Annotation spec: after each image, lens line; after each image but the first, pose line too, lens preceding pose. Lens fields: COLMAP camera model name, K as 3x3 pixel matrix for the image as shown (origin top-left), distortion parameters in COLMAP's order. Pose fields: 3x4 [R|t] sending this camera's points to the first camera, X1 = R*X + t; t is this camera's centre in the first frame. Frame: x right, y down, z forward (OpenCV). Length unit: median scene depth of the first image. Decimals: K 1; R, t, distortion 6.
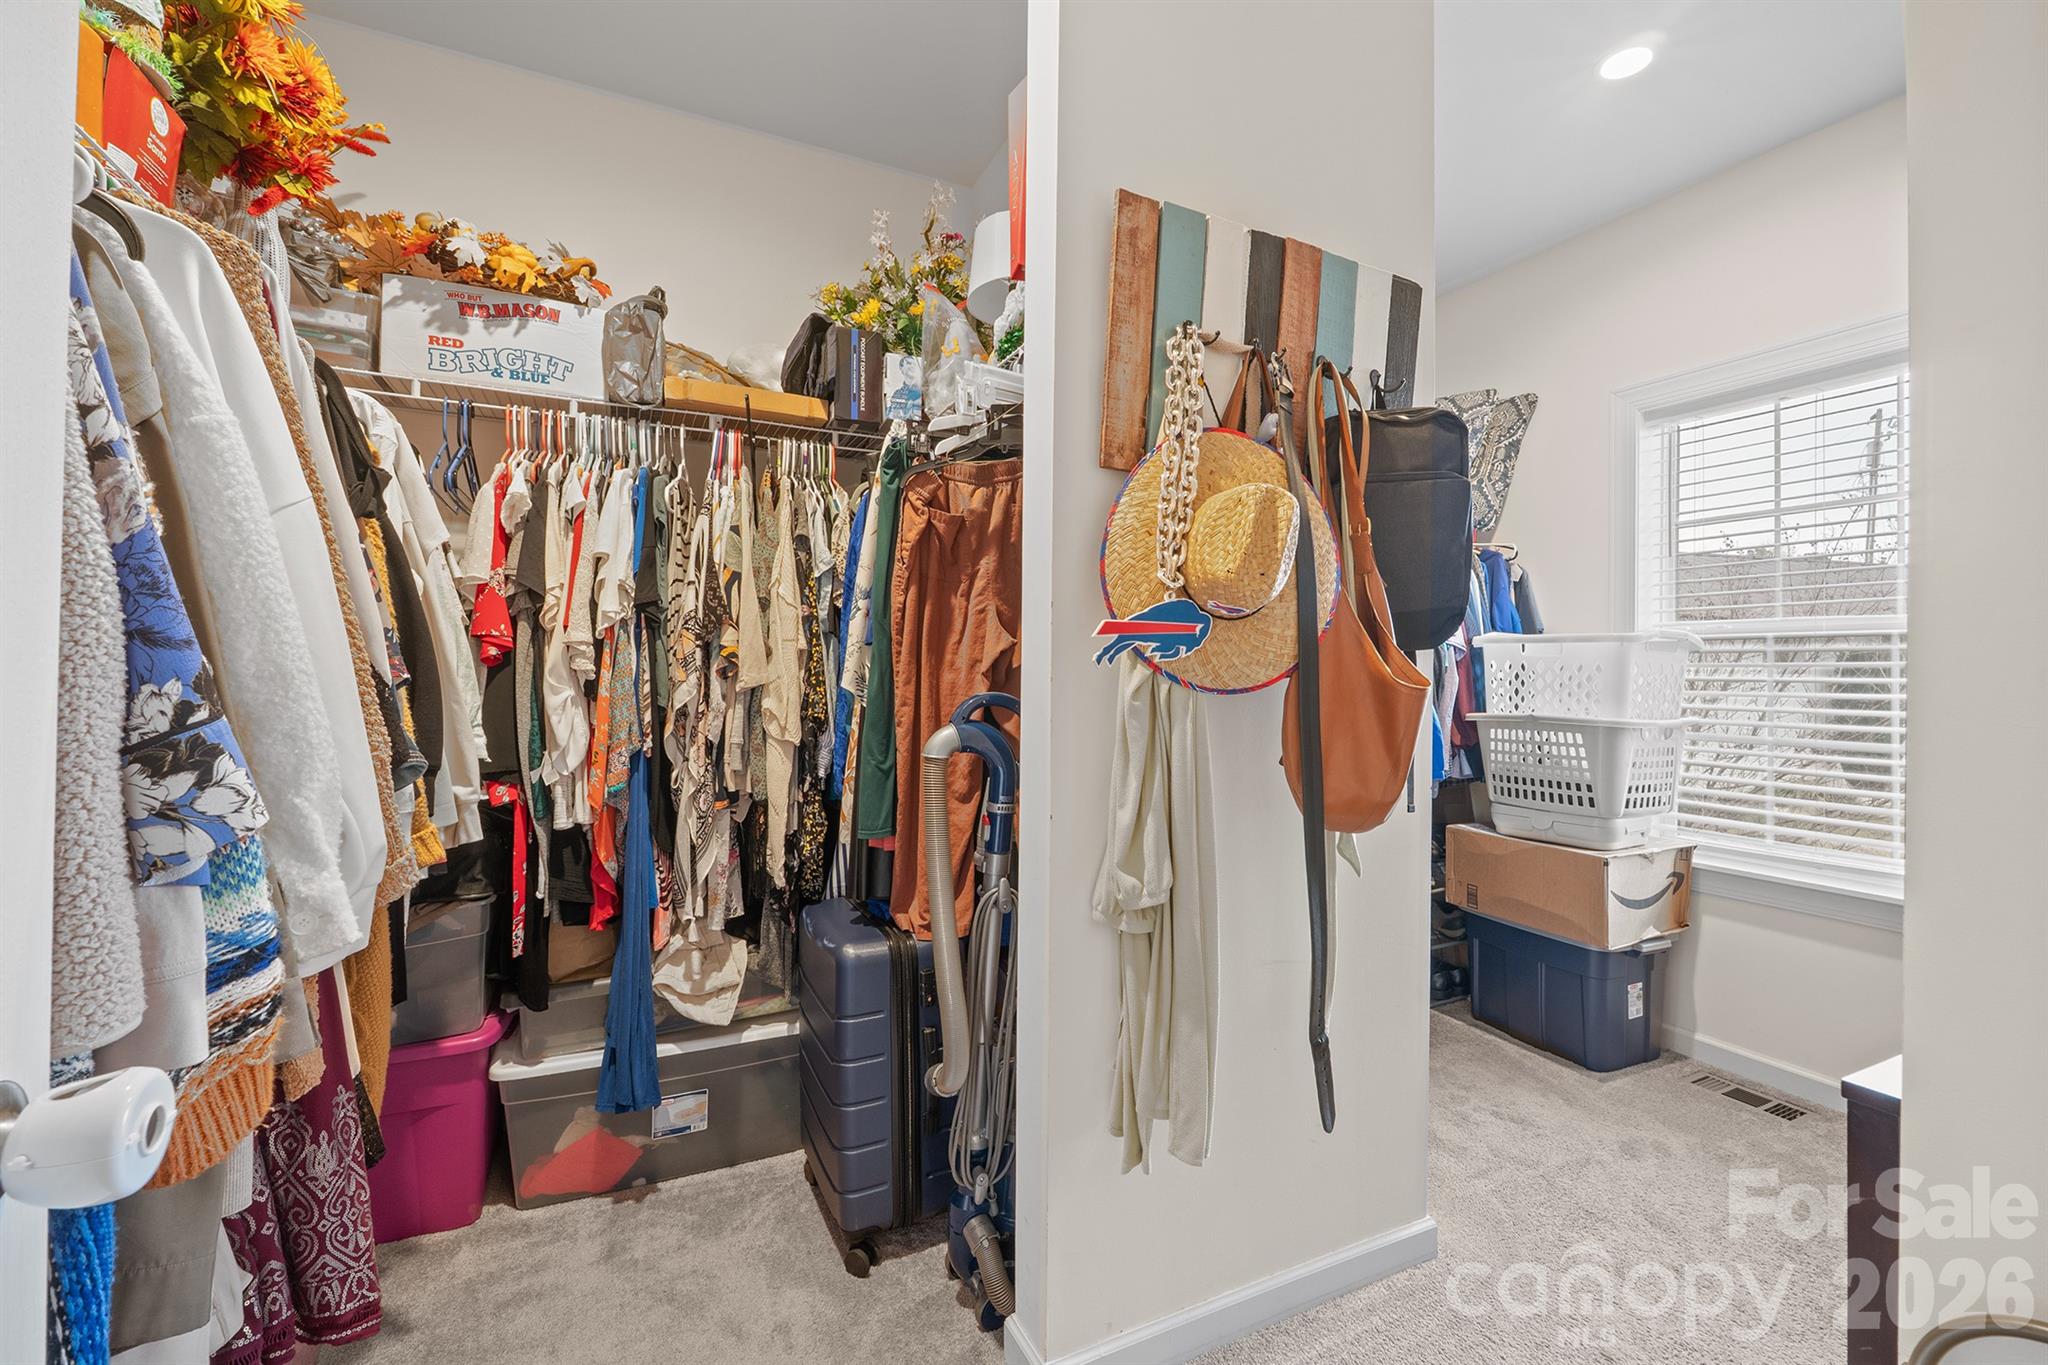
lens RADIAL K [[858.8, 0, 1027.9], [0, 858.8, 679.2], [0, 0, 1]] dist [-0.007366, -0.000234]
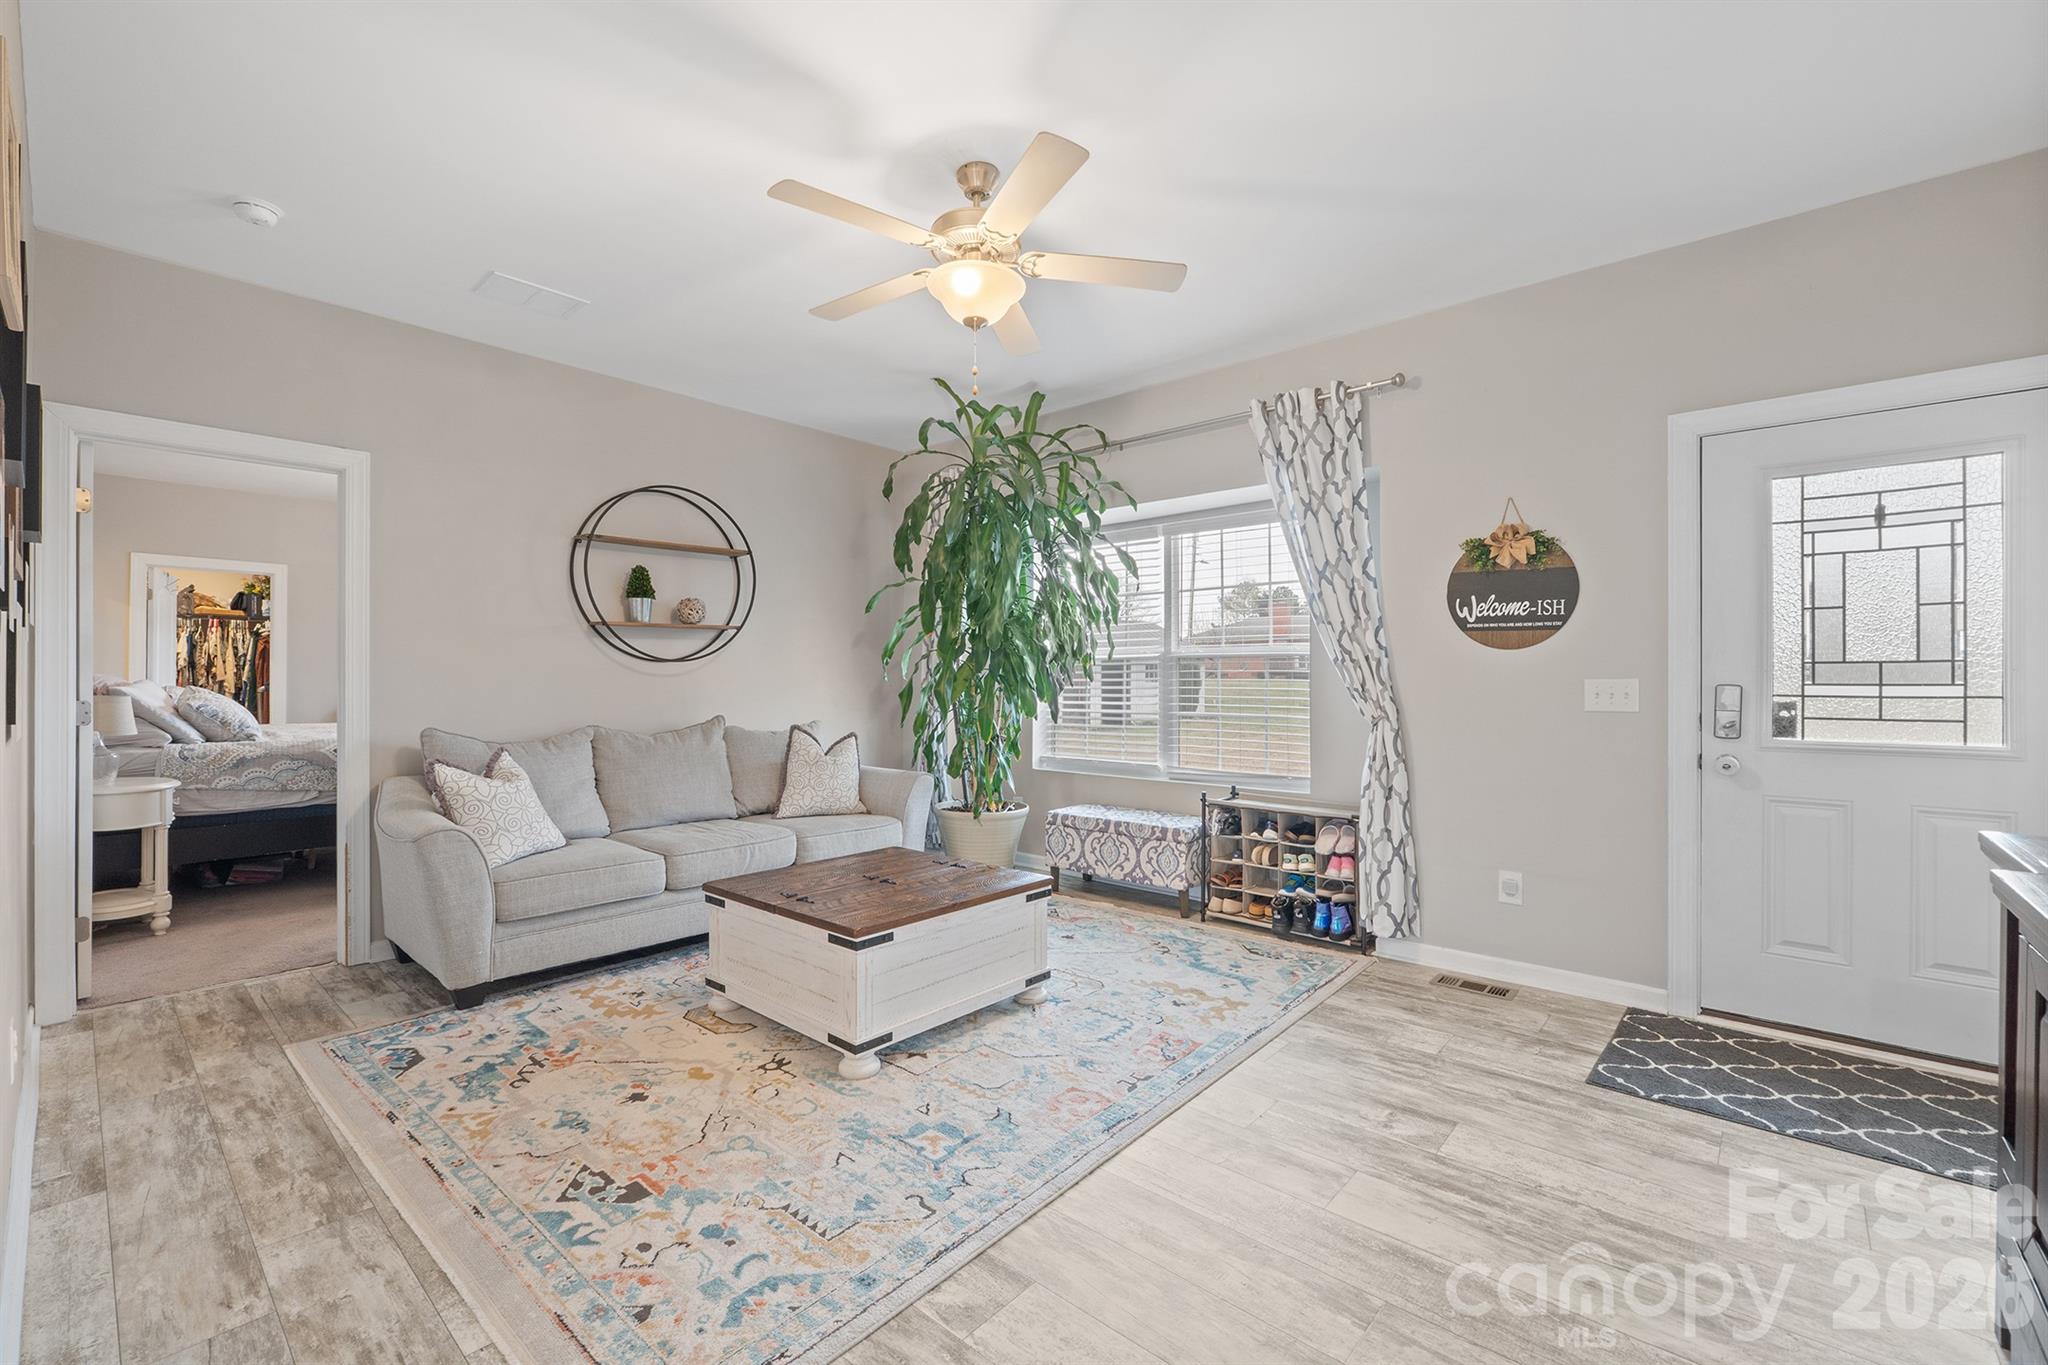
lens RADIAL K [[858.8, 0, 1023.2], [0, 858.8, 682.8], [0, 0, 1]] dist [-0.007366, -0.000234]
pose [[0.916376, -0.001877, 0.400315, 1.717684], [0.000179, 0.999991, 0.004278, 0.003725], [-0.400319, -0.003848, 0.916368, -4.711988]]
